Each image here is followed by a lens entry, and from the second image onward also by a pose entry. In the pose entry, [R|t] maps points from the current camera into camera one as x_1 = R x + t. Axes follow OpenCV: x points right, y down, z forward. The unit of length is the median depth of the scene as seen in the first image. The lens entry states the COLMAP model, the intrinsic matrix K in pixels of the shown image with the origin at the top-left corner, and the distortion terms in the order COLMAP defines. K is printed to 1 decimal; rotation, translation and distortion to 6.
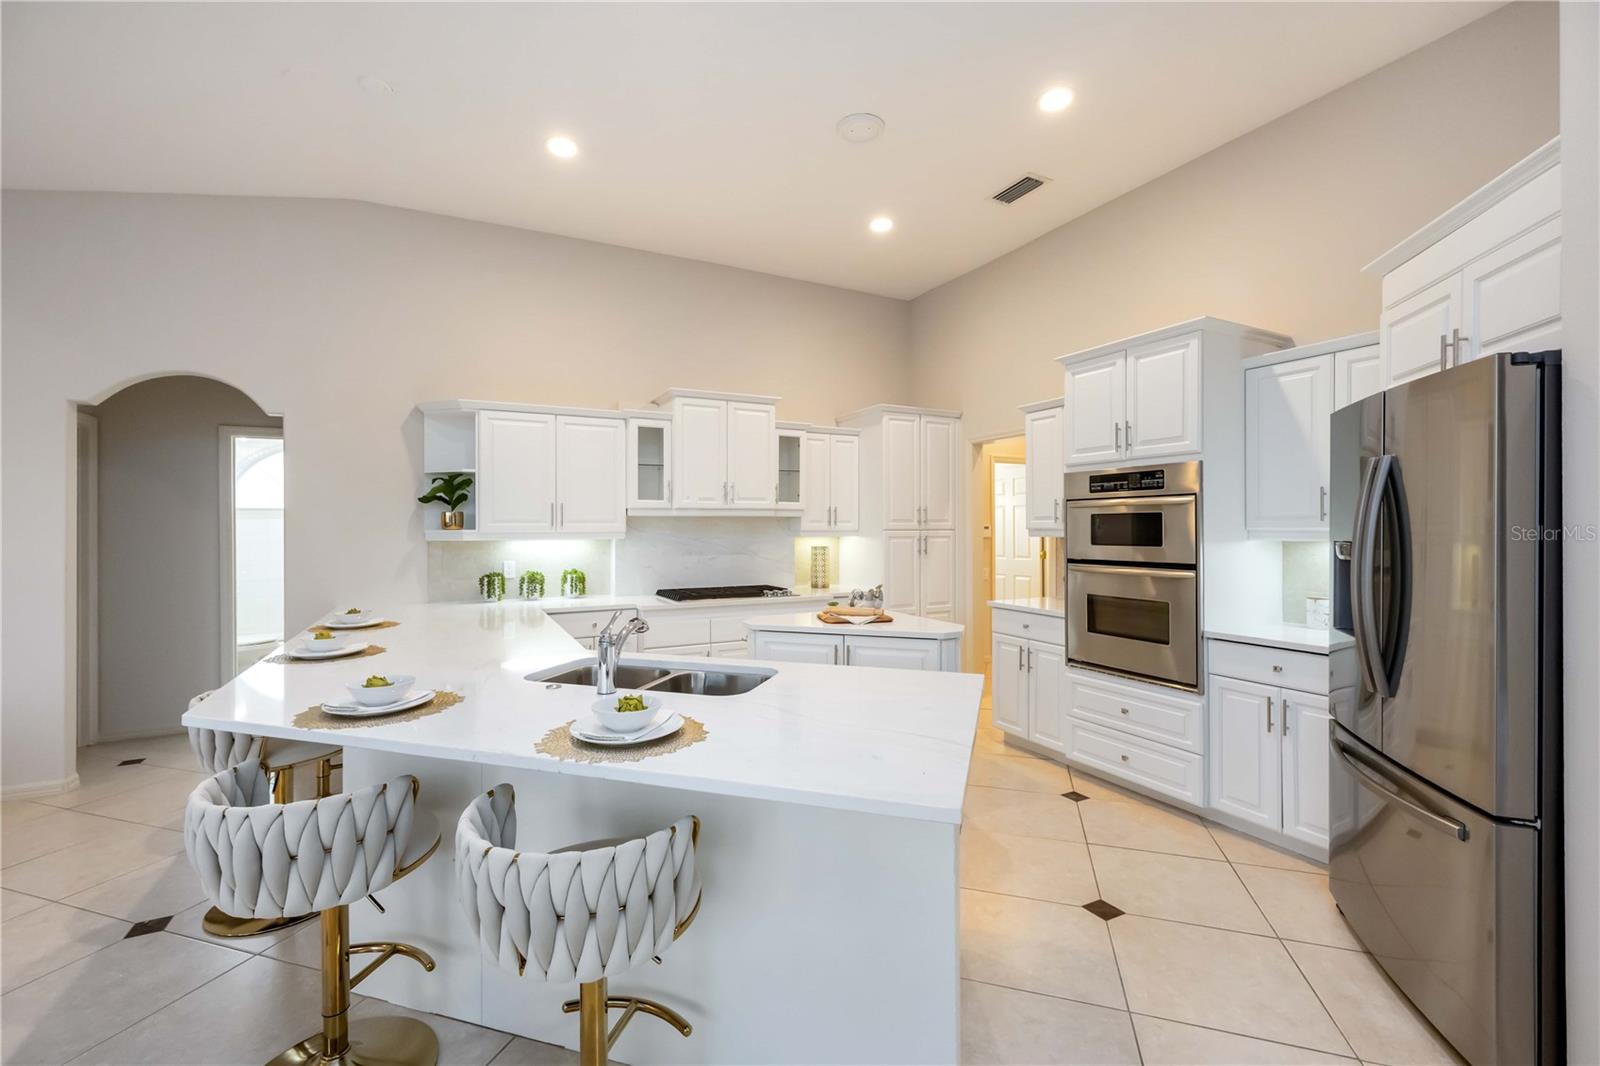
lens RADIAL K [[673.5, 0, 793.6], [0, 673.5, 529.6], [0, 0, 1]] dist [0.000578, -0.000062]
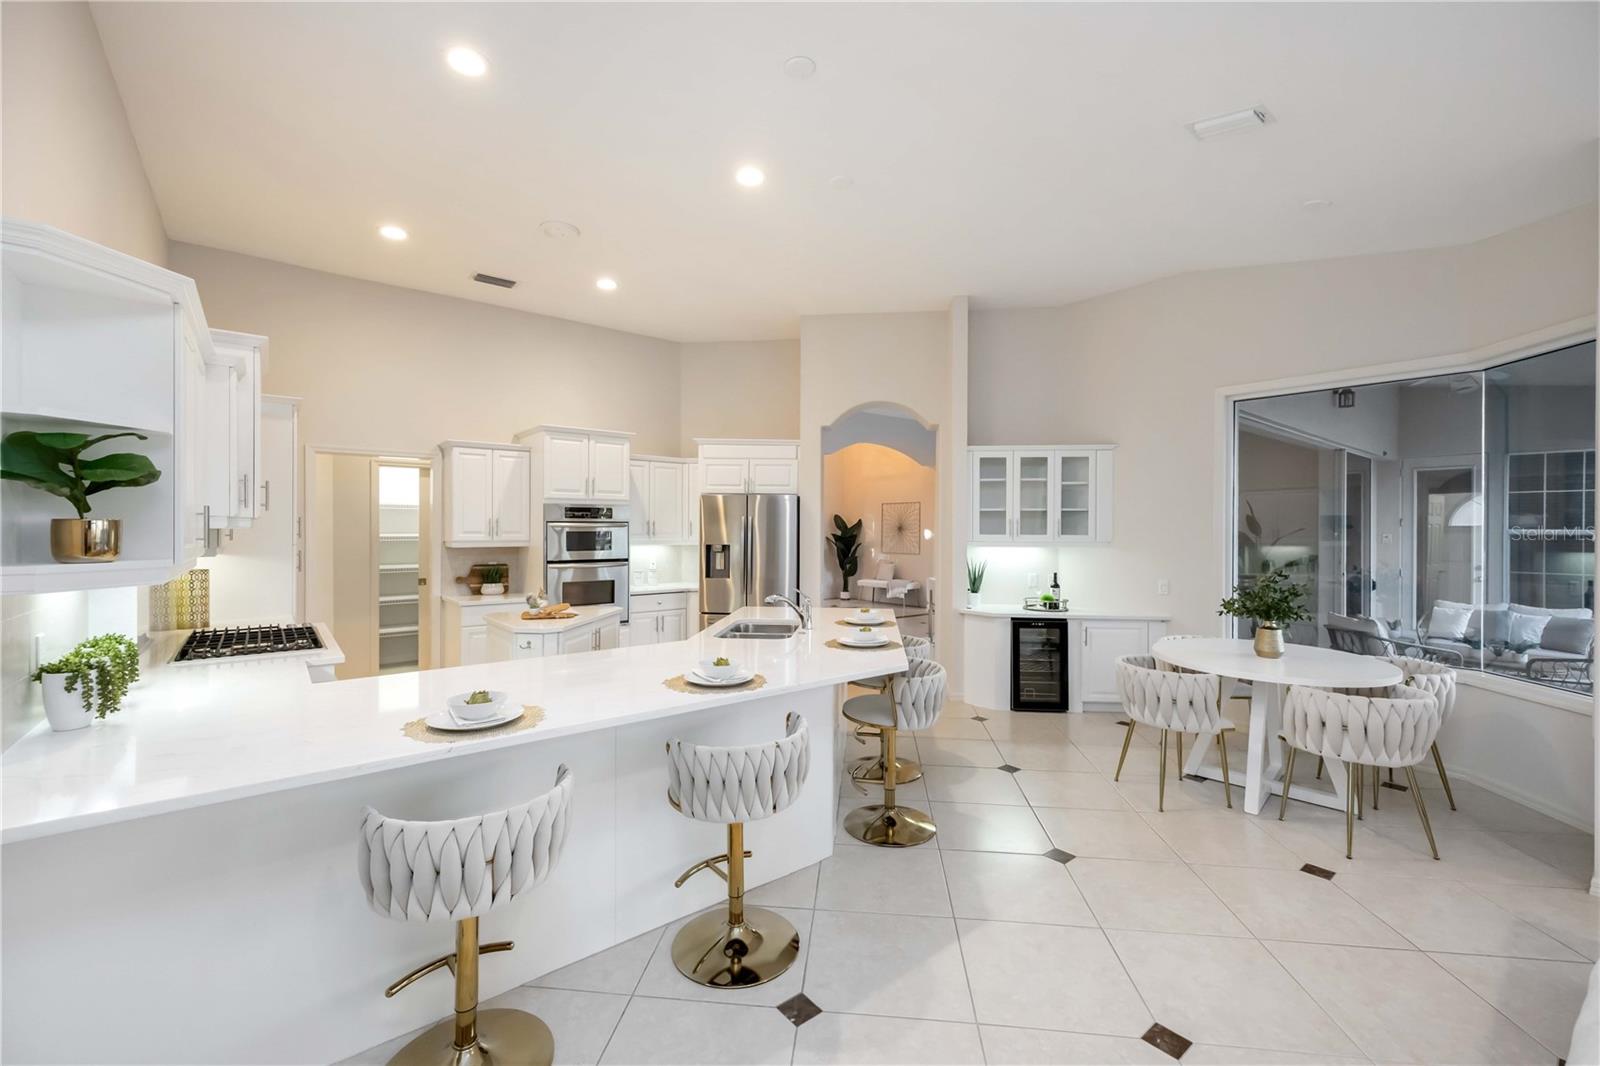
lens RADIAL K [[664.3, 0, 800.0], [0, 664.3, 533.0], [0, 0, 1]] dist [0.013783, 0.000139]
pose [[-0.201071, -0.003407, 0.979571, -1.009777], [-0.000116, 0.999994, 0.003454, -0.021128], [-0.979577, 0.000581, -0.201070, 0.657516]]
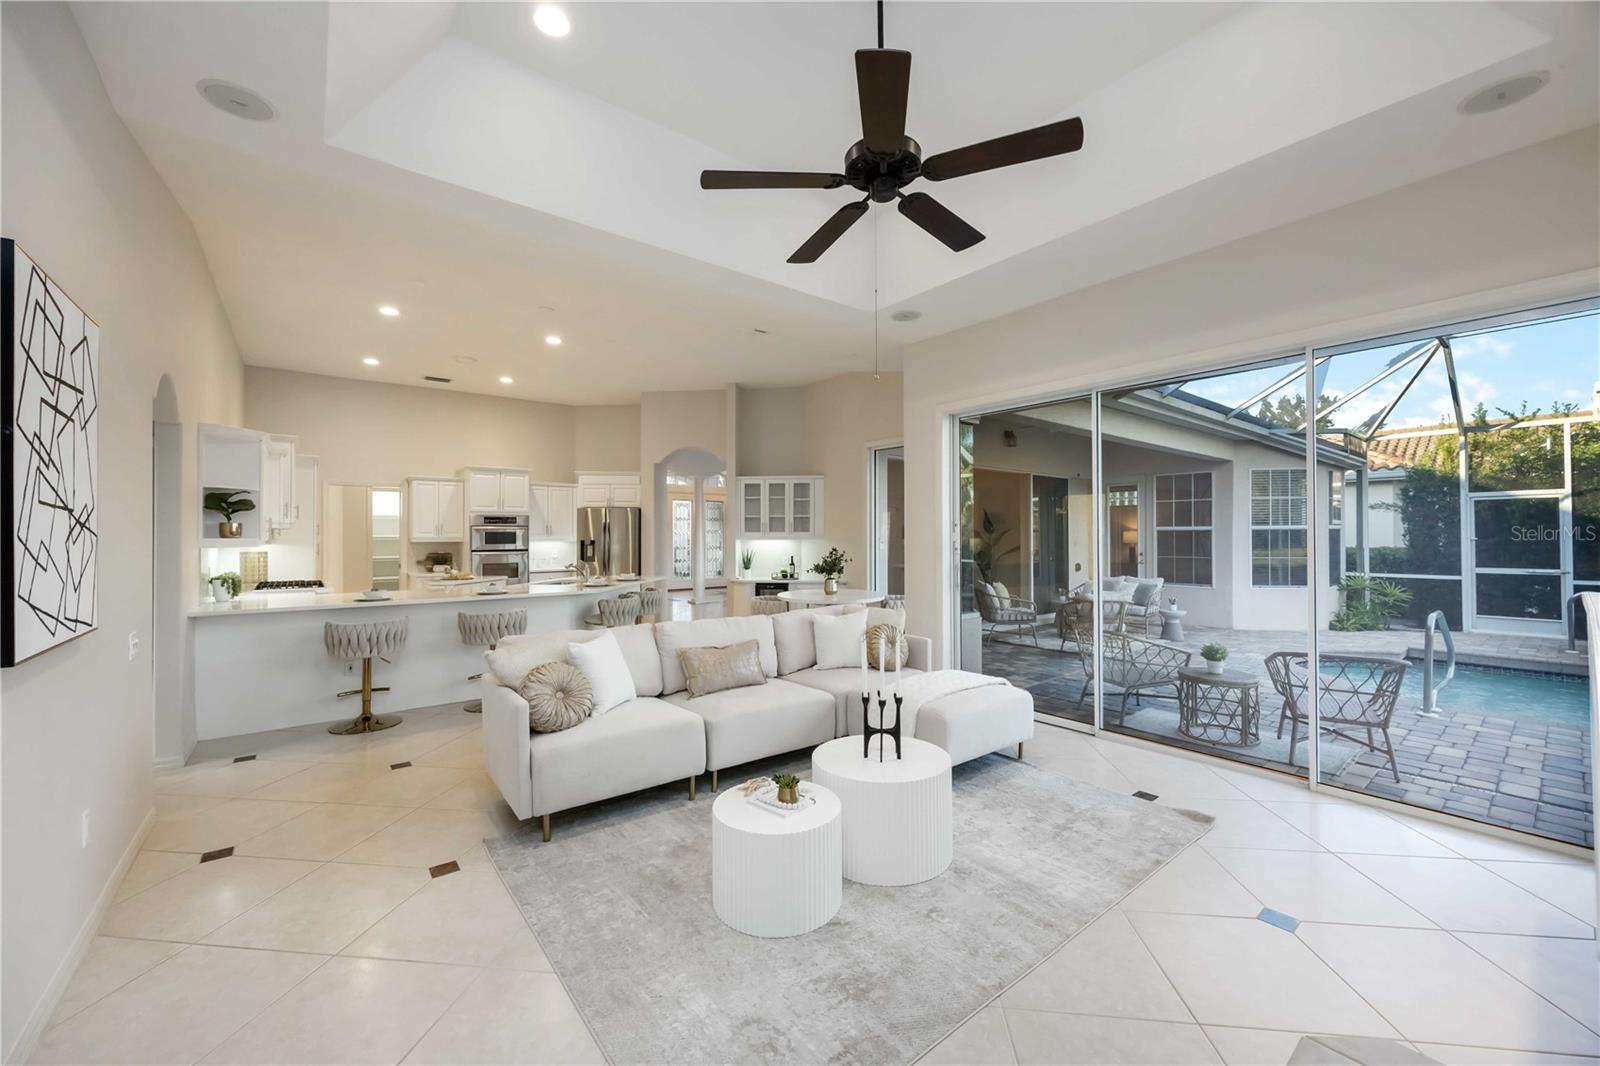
lens RADIAL K [[623.7, 0, 800.0], [0, 623.7, 533.0], [0, 0, 1]] dist [0.001112, 0.000183]
pose [[-0.194849, 0.006895, 0.980809, -1.763510], [0.006089, 0.999965, -0.005820, 0.001723], [-0.980814, 0.004838, -0.194884, 0.249960]]
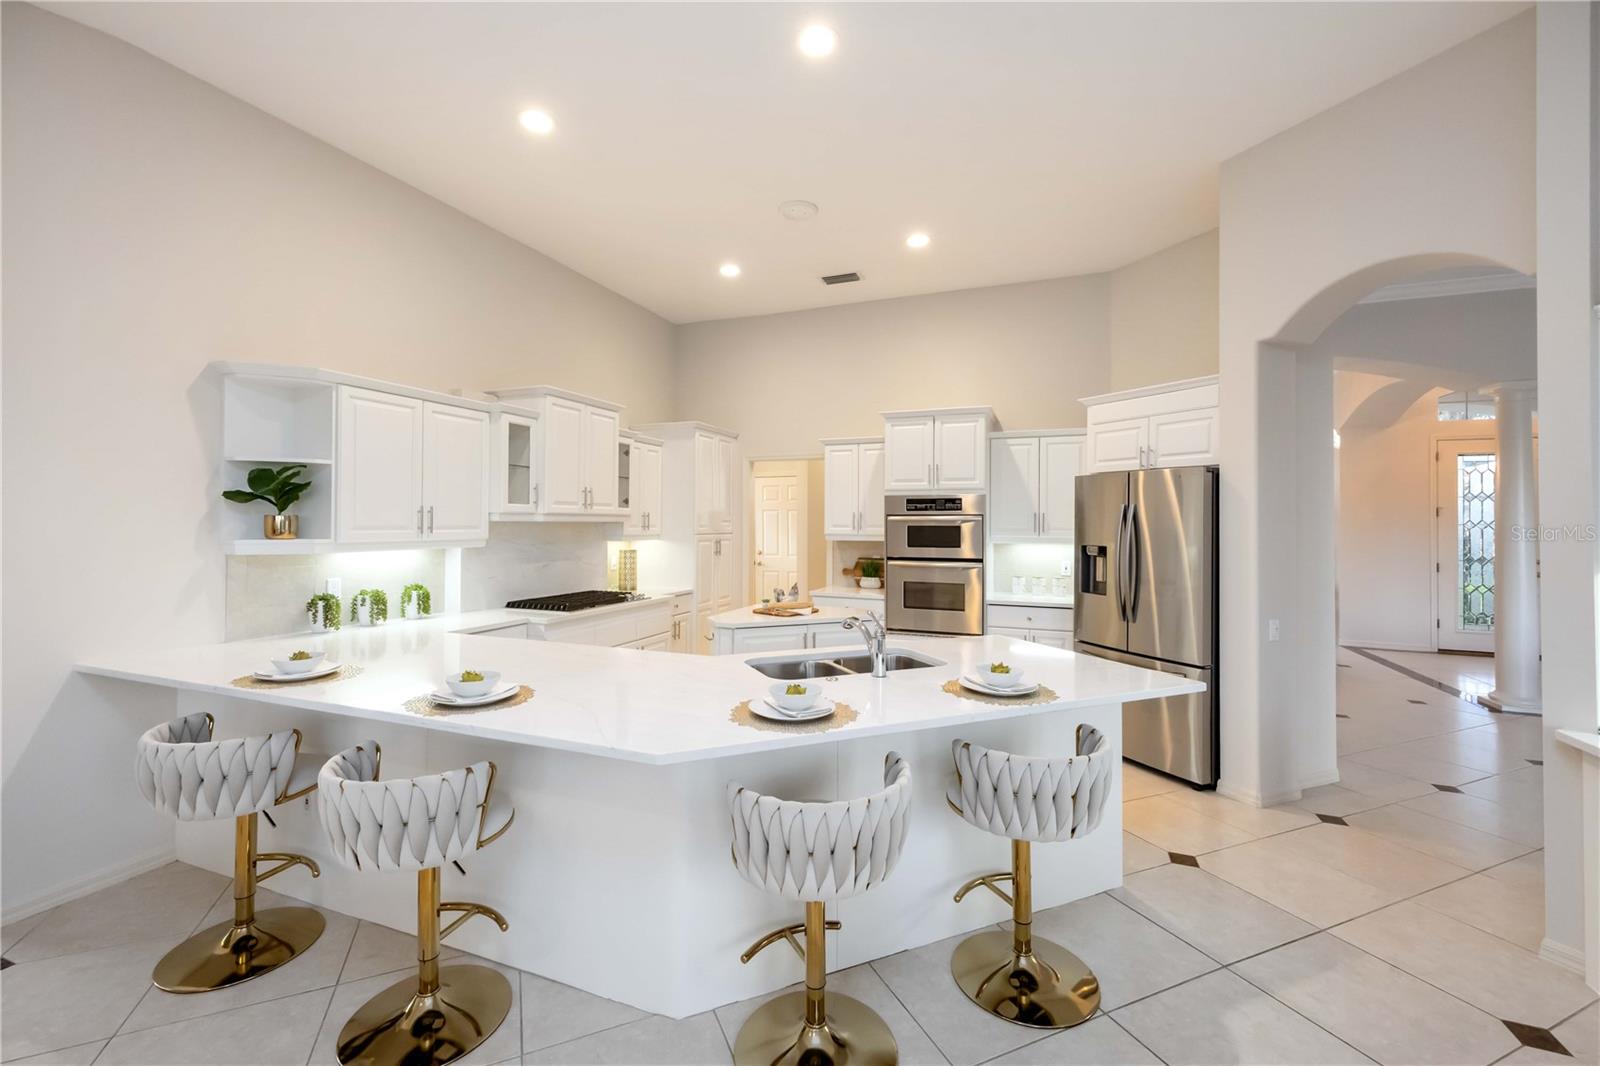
lens RADIAL K [[665.0, 0, 797.2], [0, 665.0, 518.0], [0, 0, 1]] dist [-0.000017, -0.000059]
pose [[0.750103, 0.012241, 0.661208, -0.567979], [-0.006004, 0.999914, -0.011700, -0.017959], [-0.661294, 0.004806, 0.750112, 0.078263]]
